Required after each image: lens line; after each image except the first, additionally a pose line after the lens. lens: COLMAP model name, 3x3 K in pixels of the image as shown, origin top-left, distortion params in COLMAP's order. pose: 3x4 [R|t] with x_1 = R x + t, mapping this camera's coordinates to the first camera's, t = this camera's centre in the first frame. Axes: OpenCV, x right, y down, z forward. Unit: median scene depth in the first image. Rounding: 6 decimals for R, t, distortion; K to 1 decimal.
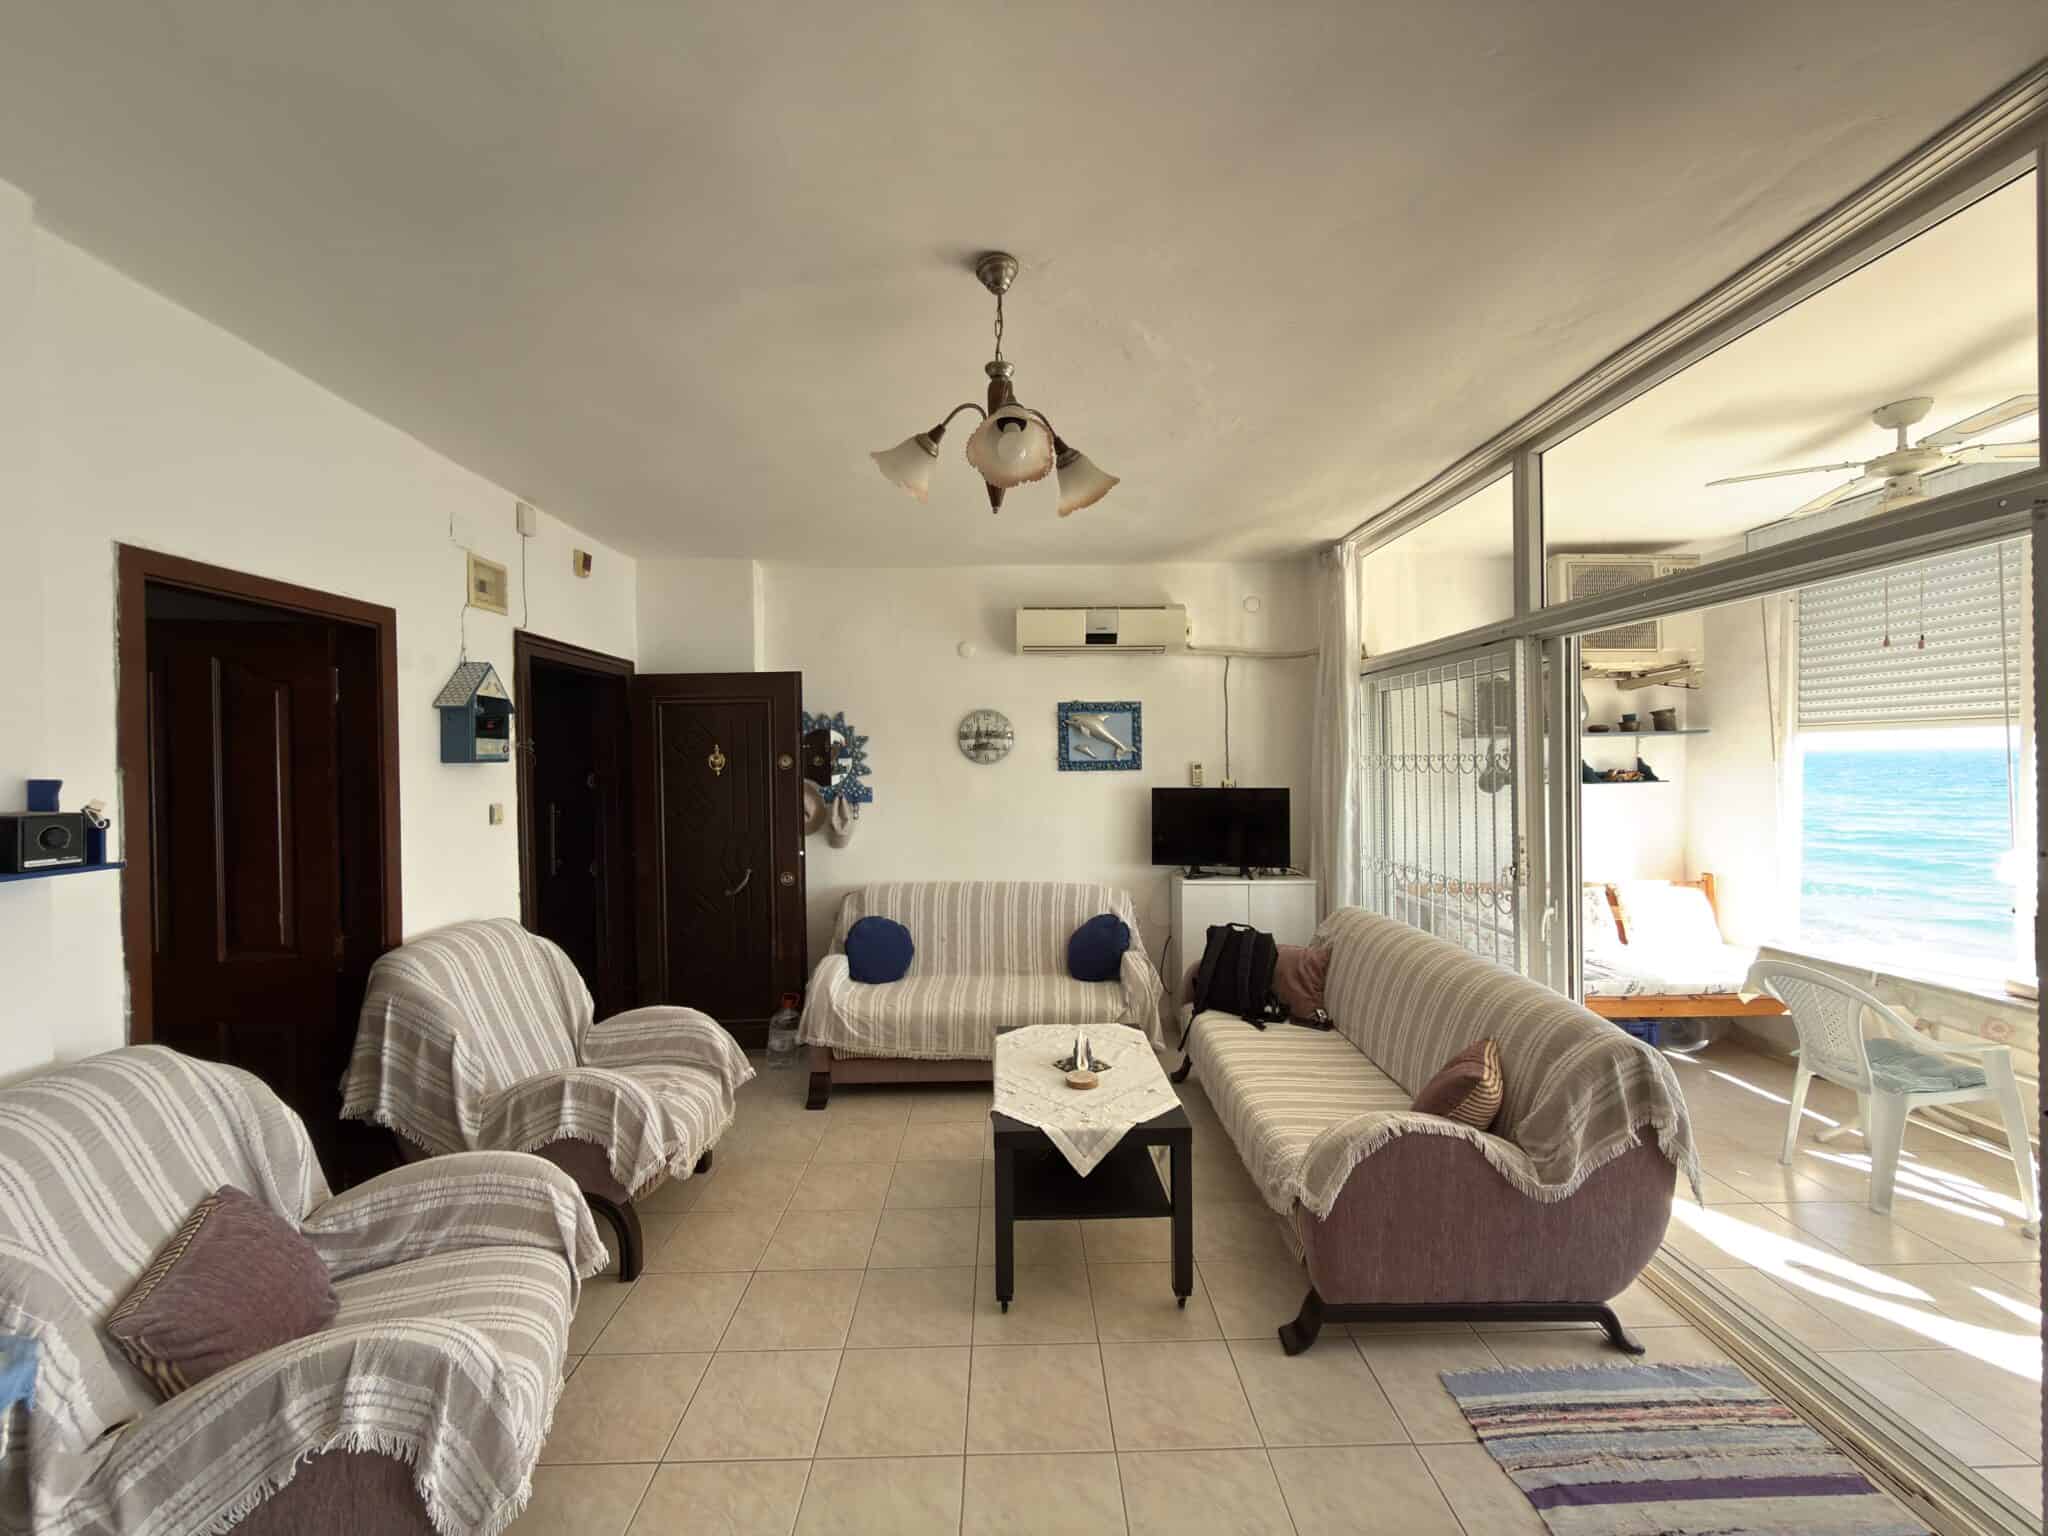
lens RADIAL K [[813.5, 0, 1030.7], [0, 813.5, 768.0], [0, 0, 1]] dist [0.001111, -0.000255]
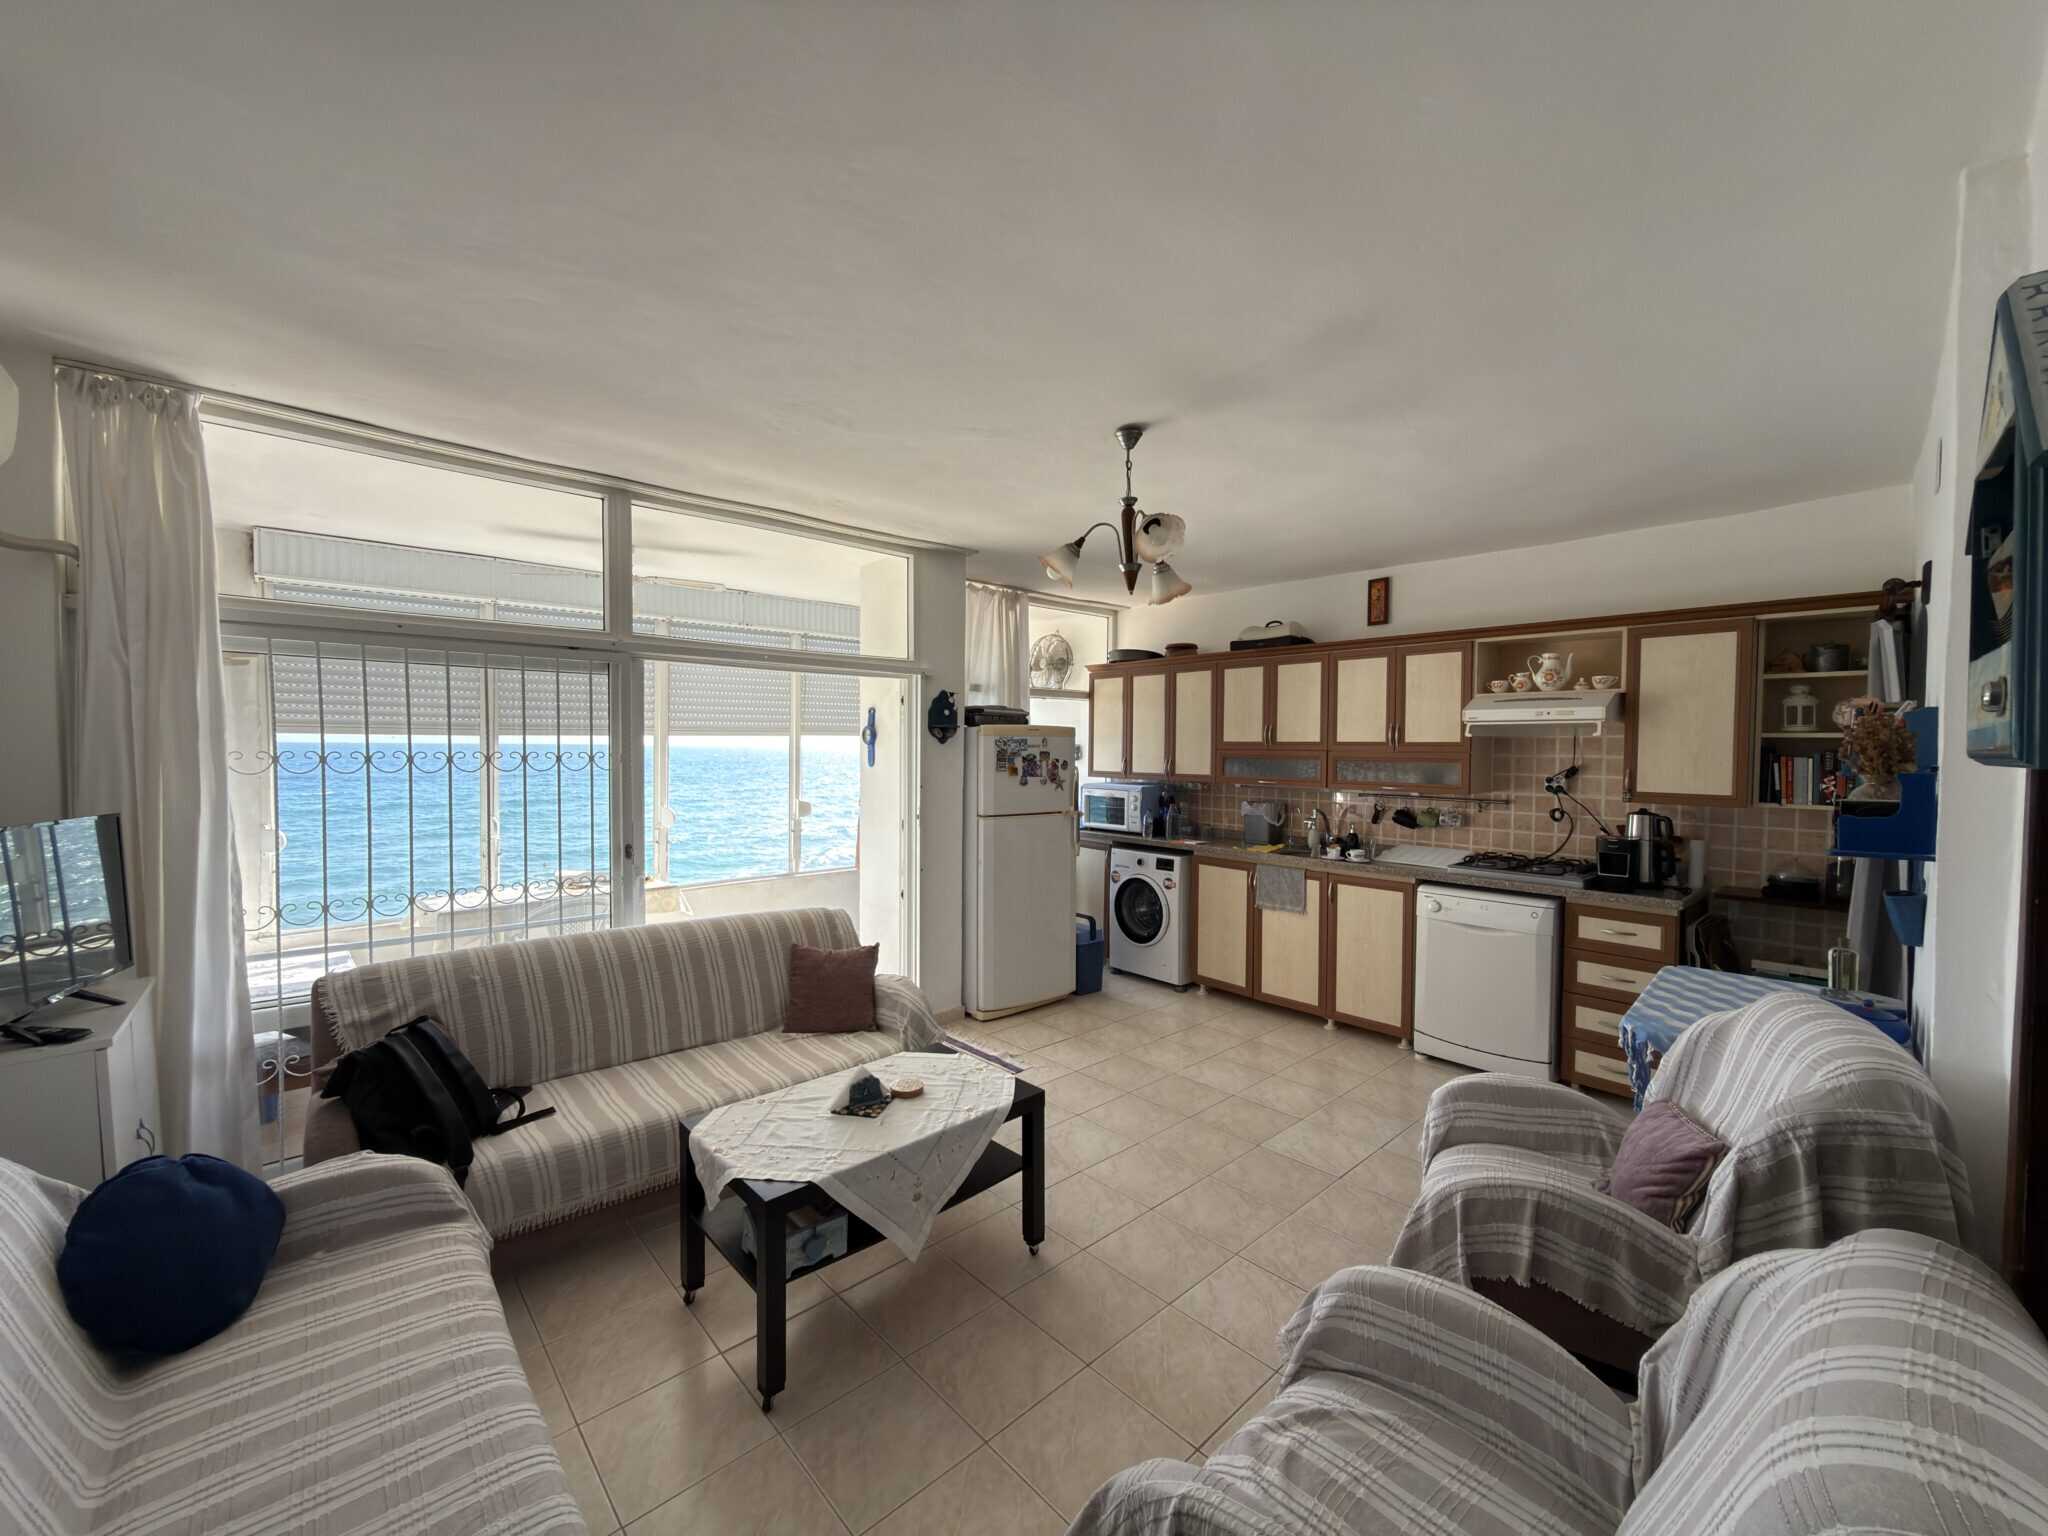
lens RADIAL K [[812.7, 0, 1025.6], [0, 812.7, 764.5], [0, 0, 1]] dist [0.001157, 0.000171]
pose [[-0.655088, -0.006698, 0.755523, -0.500471], [0.010200, 0.999791, 0.017708, -0.011093], [-0.755484, 0.019307, -0.654883, 1.002402]]
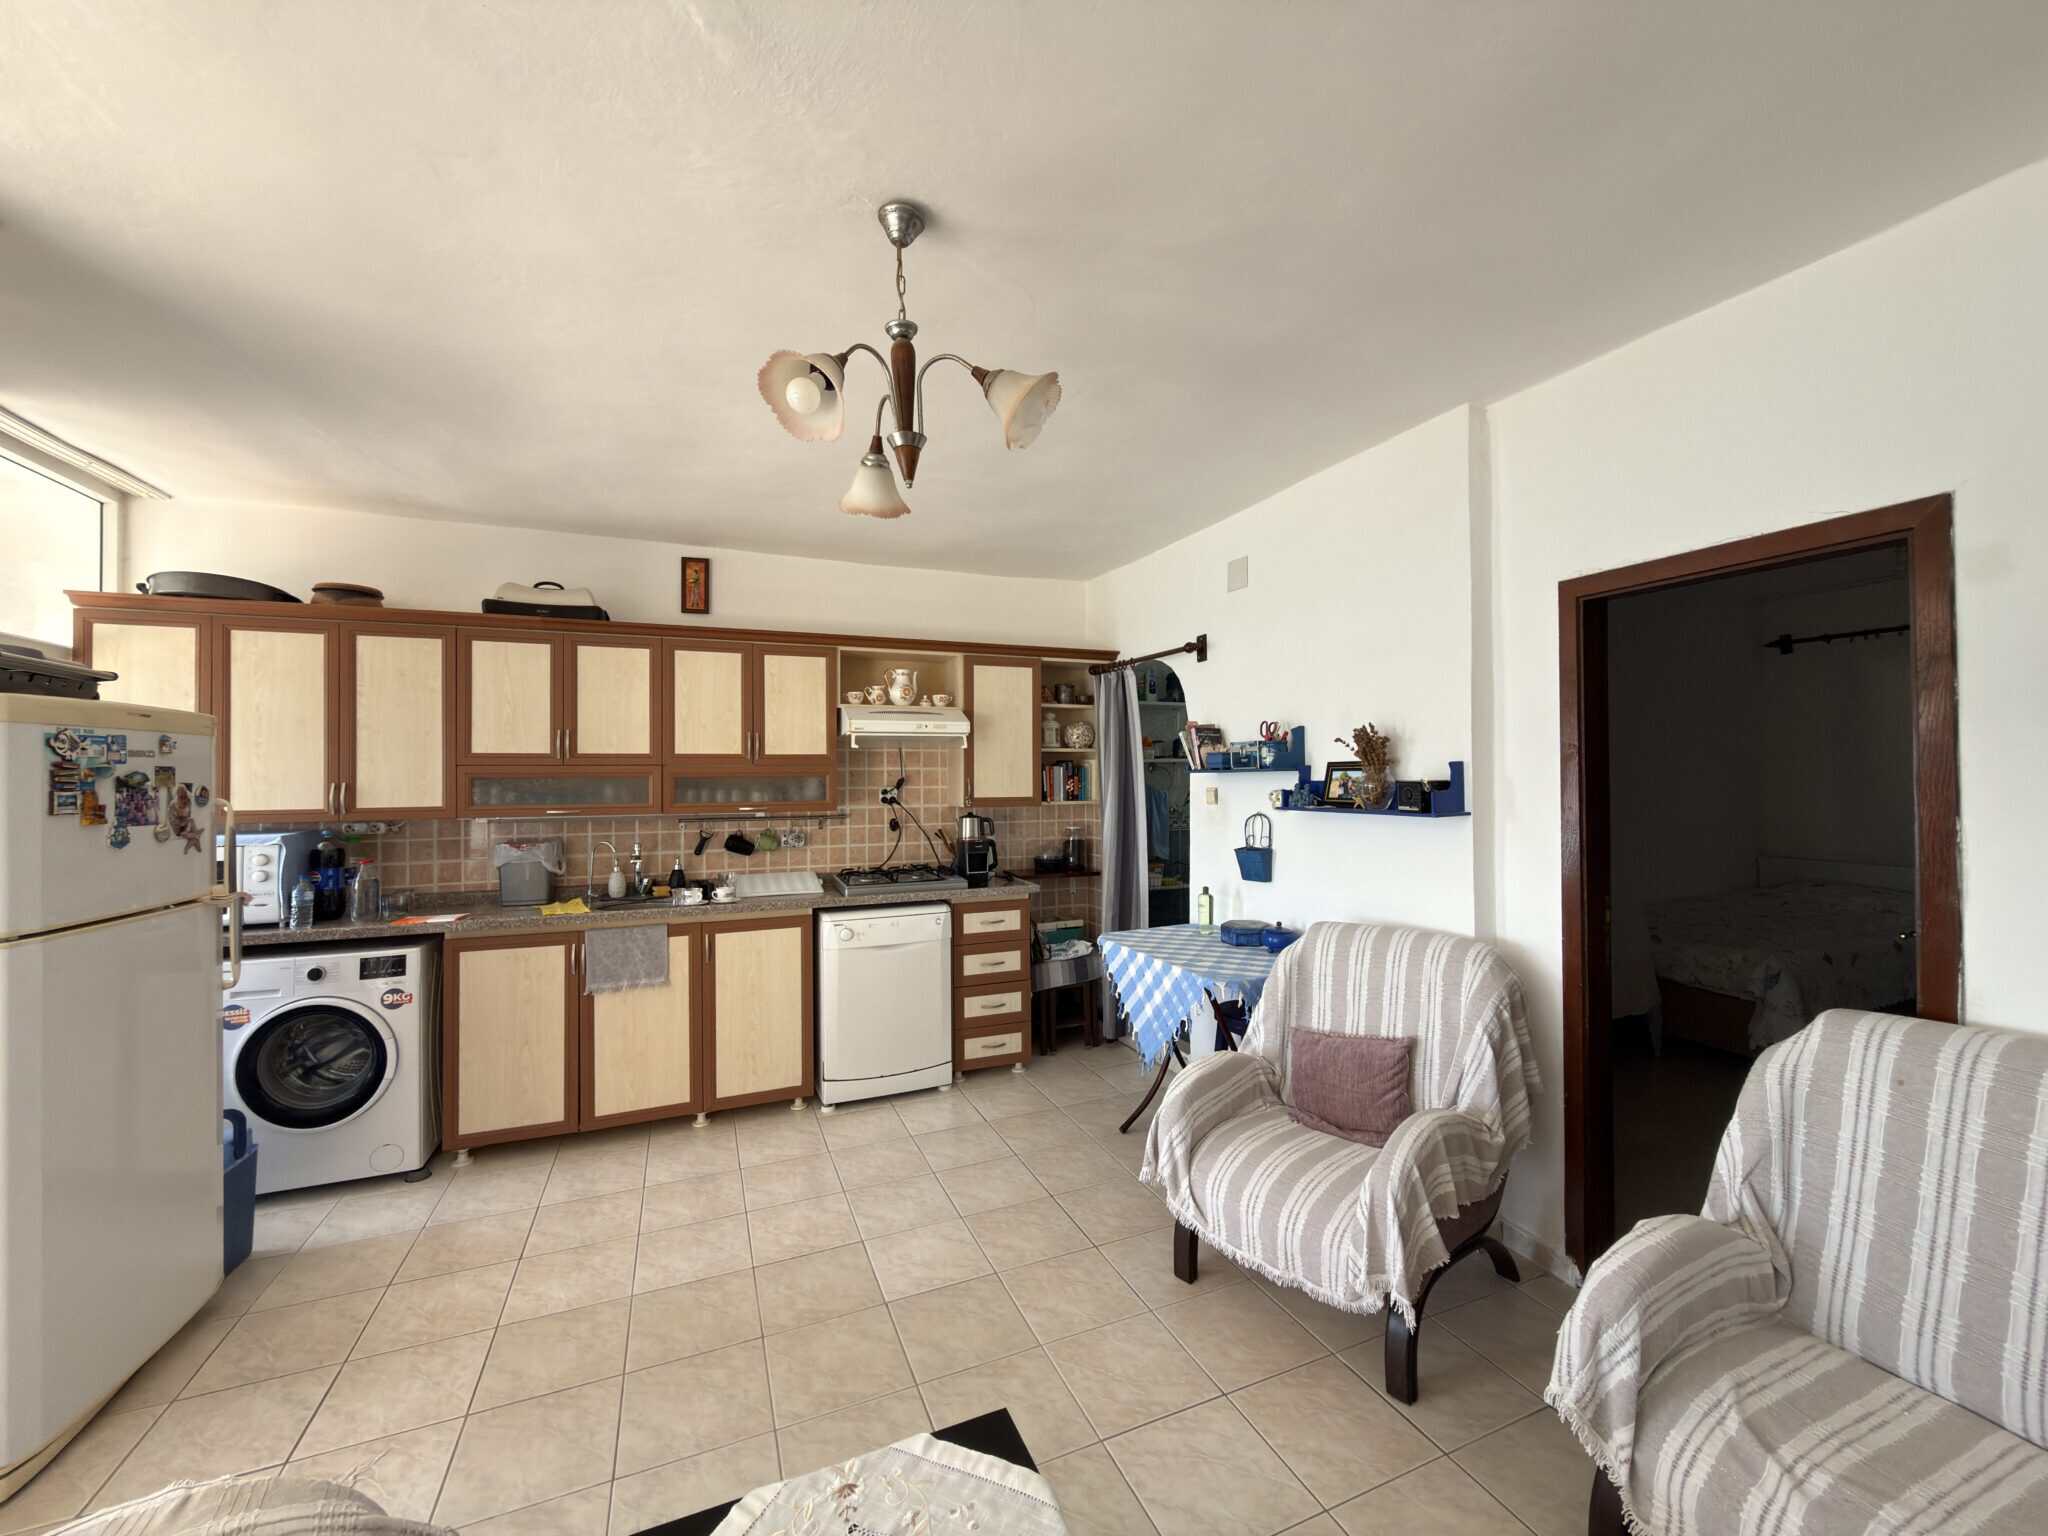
lens RADIAL K [[811.1, 0, 1024.0], [0, 811.1, 768.0], [0, 0, 1]] dist [-0.001550, -0.000089]
pose [[-0.932288, 0.019994, -0.361163, 0.076904], [0.019485, 0.999797, 0.005052, 0.000809], [0.361191, -0.002327, -0.932489, 0.880349]]
